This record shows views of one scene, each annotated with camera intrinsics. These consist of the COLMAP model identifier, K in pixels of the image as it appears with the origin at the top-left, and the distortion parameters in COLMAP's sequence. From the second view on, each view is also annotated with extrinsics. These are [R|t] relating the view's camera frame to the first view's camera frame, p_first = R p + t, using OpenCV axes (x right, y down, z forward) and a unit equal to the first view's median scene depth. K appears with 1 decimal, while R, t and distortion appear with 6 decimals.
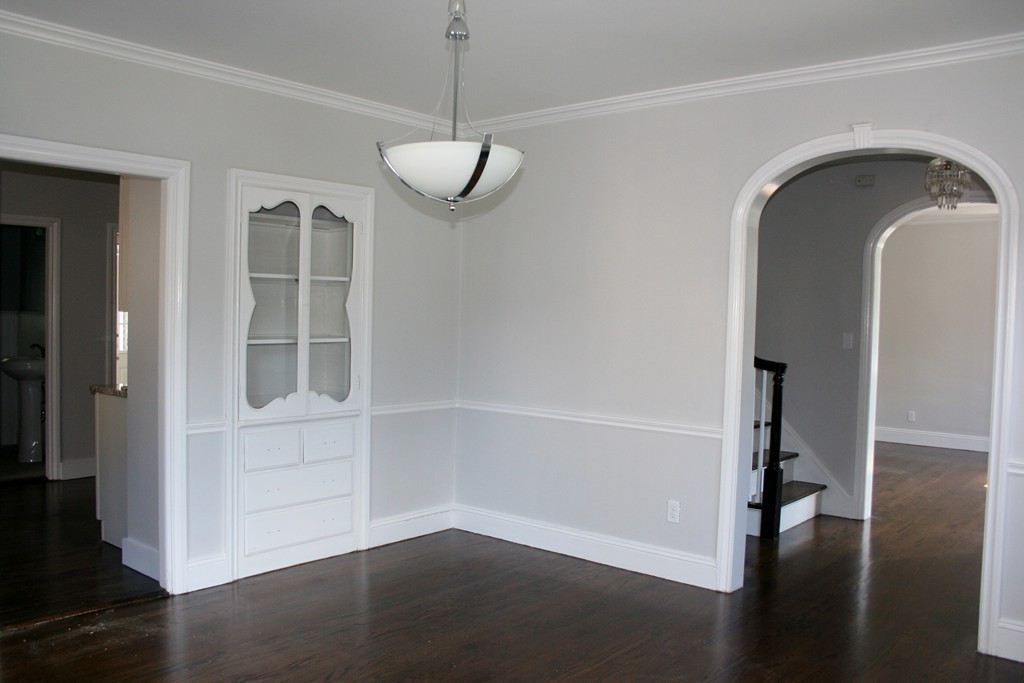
lens RADIAL K [[858.1, 0, 512.0], [0, 858.1, 341.5], [0, 0, 1]] dist [-0.144753, 0.113792]
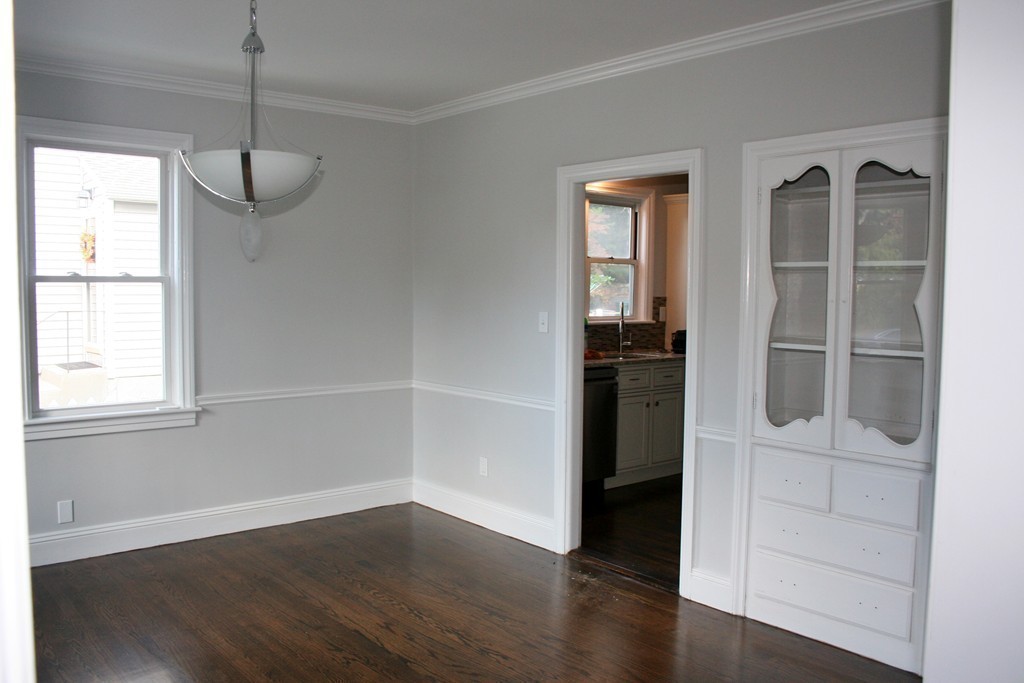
lens RADIAL K [[858.1, 0, 512.0], [0, 858.1, 341.5], [0, 0, 1]] dist [-0.144753, 0.113792]
pose [[-0.158068, 0.042705, -0.986504, 0.541465], [-0.042279, 0.997855, 0.049971, -0.033224], [0.986523, 0.049608, -0.155923, 0.856465]]
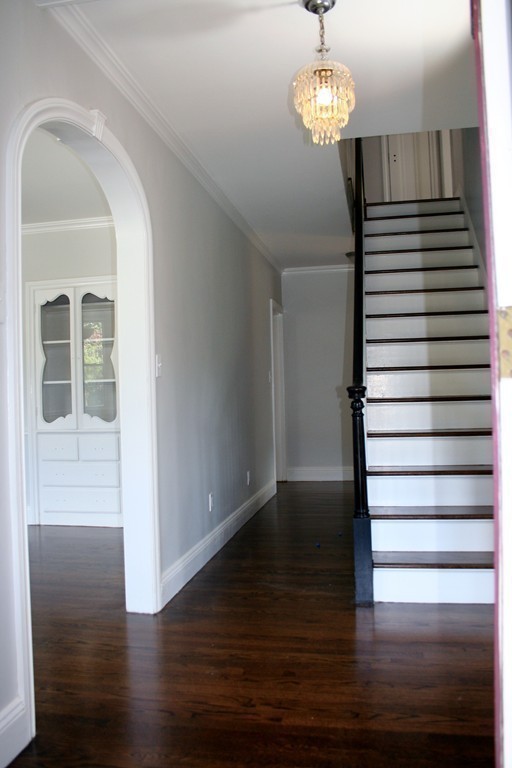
lens RADIAL K [[643.6, 0, 258.4], [0, 643.6, 376.2], [0, 0, 1]] dist [-0.144753, 0.113792]
pose [[0.479220, -0.053741, -0.876048, 0.968962], [0.010065, 0.998395, -0.055741, 0.060542], [0.877637, 0.017895, 0.478992, 0.752691]]
